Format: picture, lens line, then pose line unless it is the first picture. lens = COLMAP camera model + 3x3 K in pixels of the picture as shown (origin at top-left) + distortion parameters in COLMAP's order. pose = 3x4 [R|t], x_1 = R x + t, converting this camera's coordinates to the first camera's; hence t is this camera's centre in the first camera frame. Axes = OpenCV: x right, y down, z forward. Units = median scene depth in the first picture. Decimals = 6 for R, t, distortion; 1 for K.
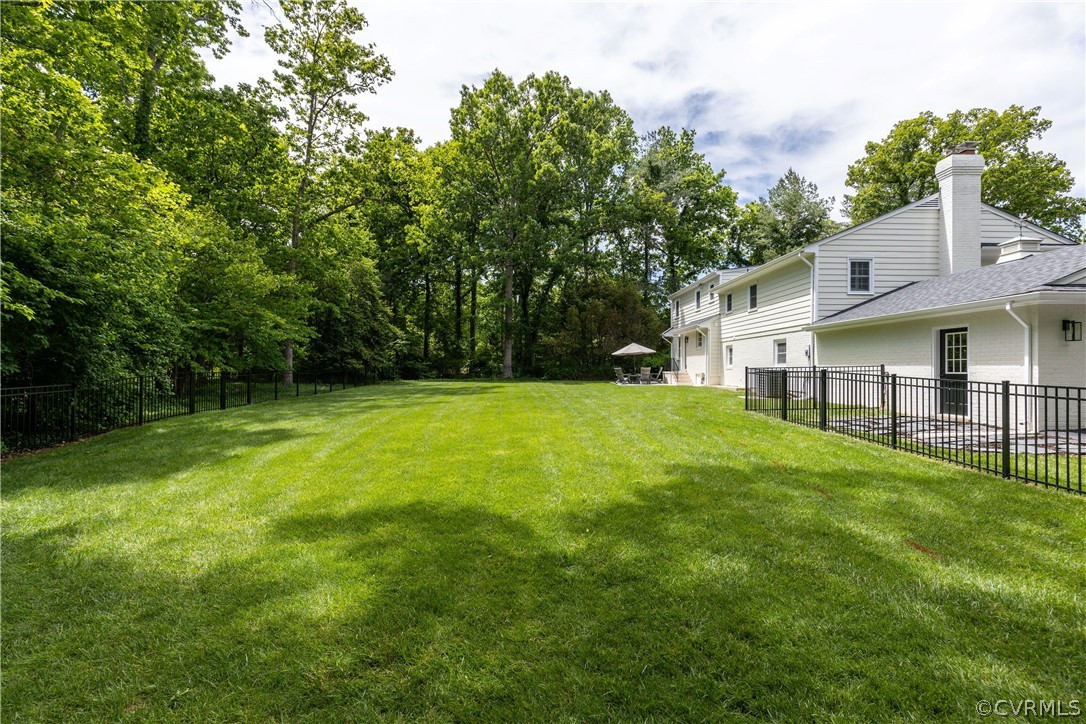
lens RADIAL K [[489.9, 0, 540.6], [0, 489.9, 366.5], [0, 0, 1]] dist [0.004233, 0.000849]
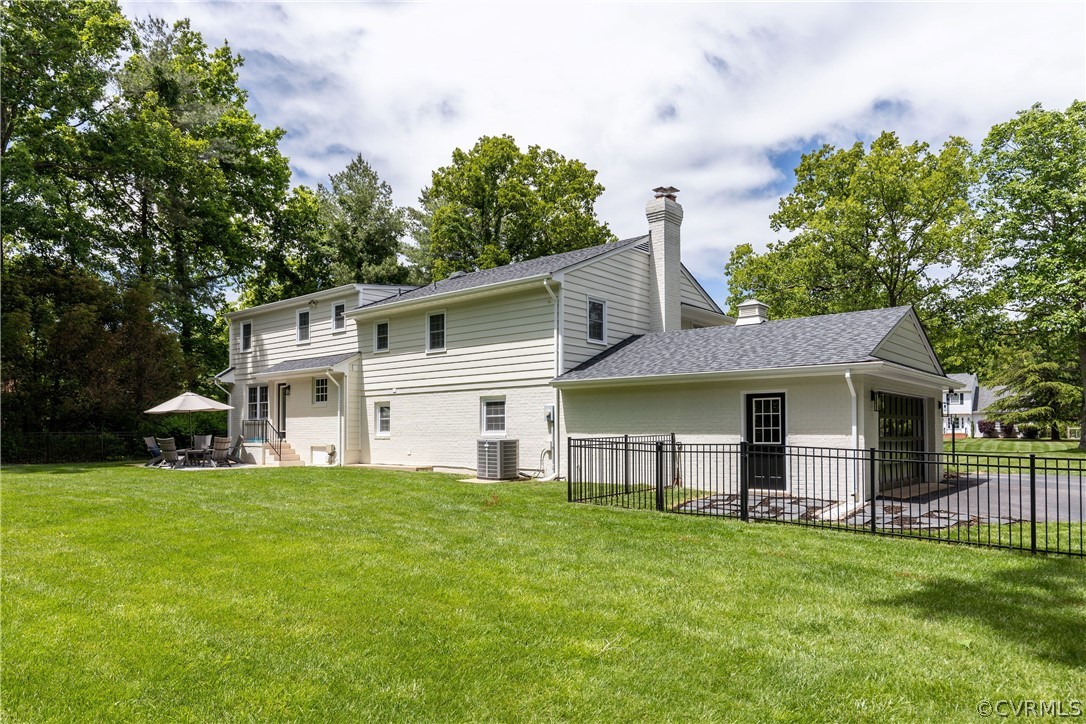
lens RADIAL K [[714.0, 0, 555.6], [0, 714.0, 429.0], [0, 0, 1]] dist [-0.003587, -0.002101]
pose [[0.643688, -0.001125, 0.765287, -0.183941], [0.002456, 0.999997, -0.000596, -0.005708], [-0.765284, 0.002263, 0.643689, 0.205749]]
